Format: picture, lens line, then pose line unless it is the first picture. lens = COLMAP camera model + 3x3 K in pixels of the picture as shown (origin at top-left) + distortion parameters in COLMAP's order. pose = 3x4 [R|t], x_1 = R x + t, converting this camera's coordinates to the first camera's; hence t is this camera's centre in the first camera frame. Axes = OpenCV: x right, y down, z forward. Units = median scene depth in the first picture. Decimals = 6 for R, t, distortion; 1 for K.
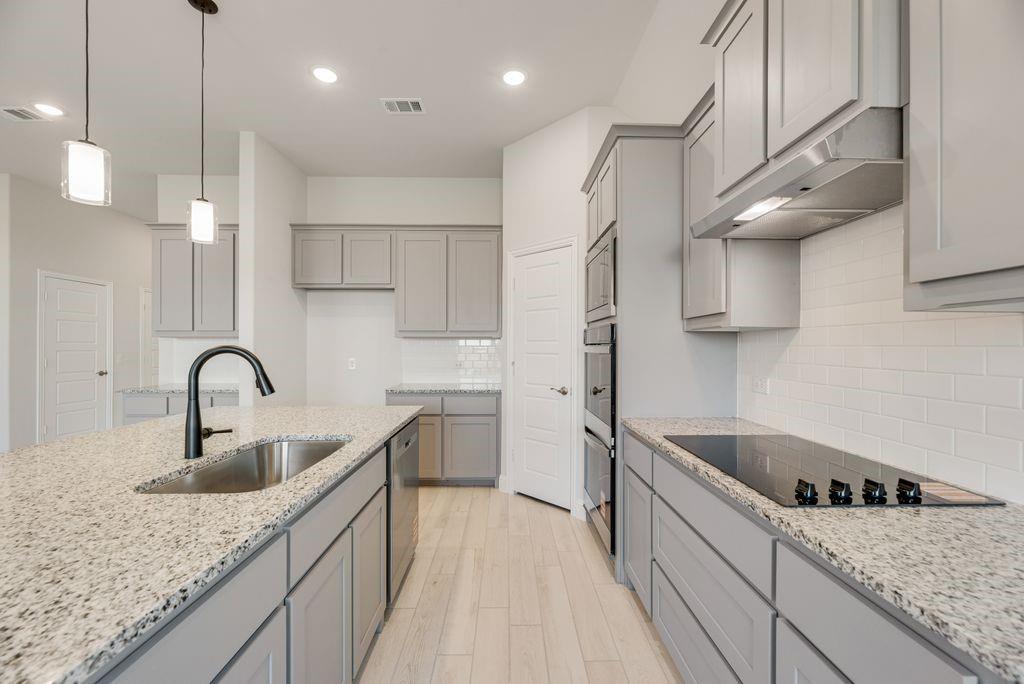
lens RADIAL K [[418.6, 0, 513.4], [0, 418.6, 343.9], [0, 0, 1]] dist [0.000590, 0.000092]
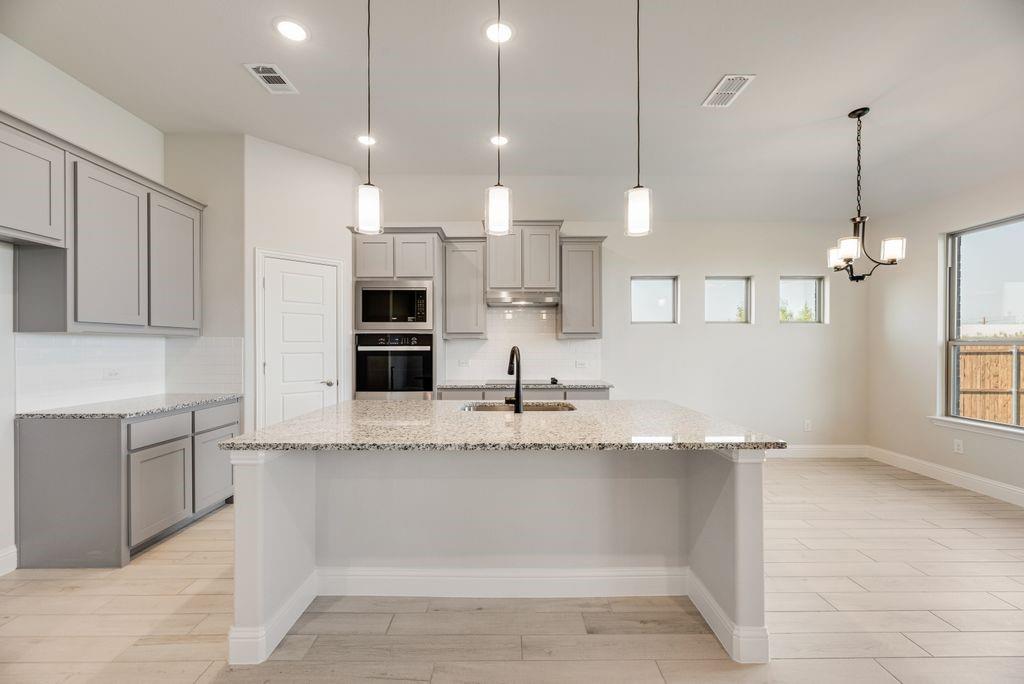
lens RADIAL K [[418.6, 0, 513.4], [0, 418.6, 343.9], [0, 0, 1]] dist [0.000590, 0.000092]
pose [[-0.000539, -0.003064, 0.999995, -0.952335], [-0.005653, 0.999979, 0.003061, -0.006745], [-0.999984, -0.005651, -0.000556, 0.399399]]
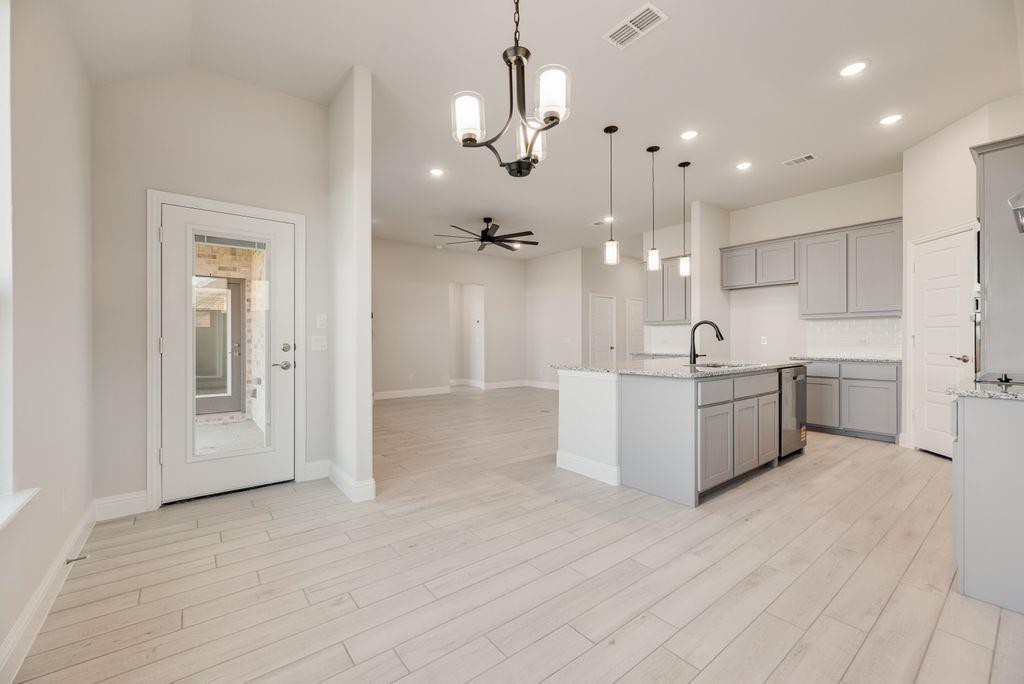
lens RADIAL K [[418.6, 0, 513.4], [0, 418.6, 343.9], [0, 0, 1]] dist [0.000590, 0.000092]
pose [[0.606236, 0.002343, -0.795281, 0.242710], [0.010456, 0.999886, 0.010916, 0.040904], [0.795216, -0.014933, 0.606143, -0.565330]]
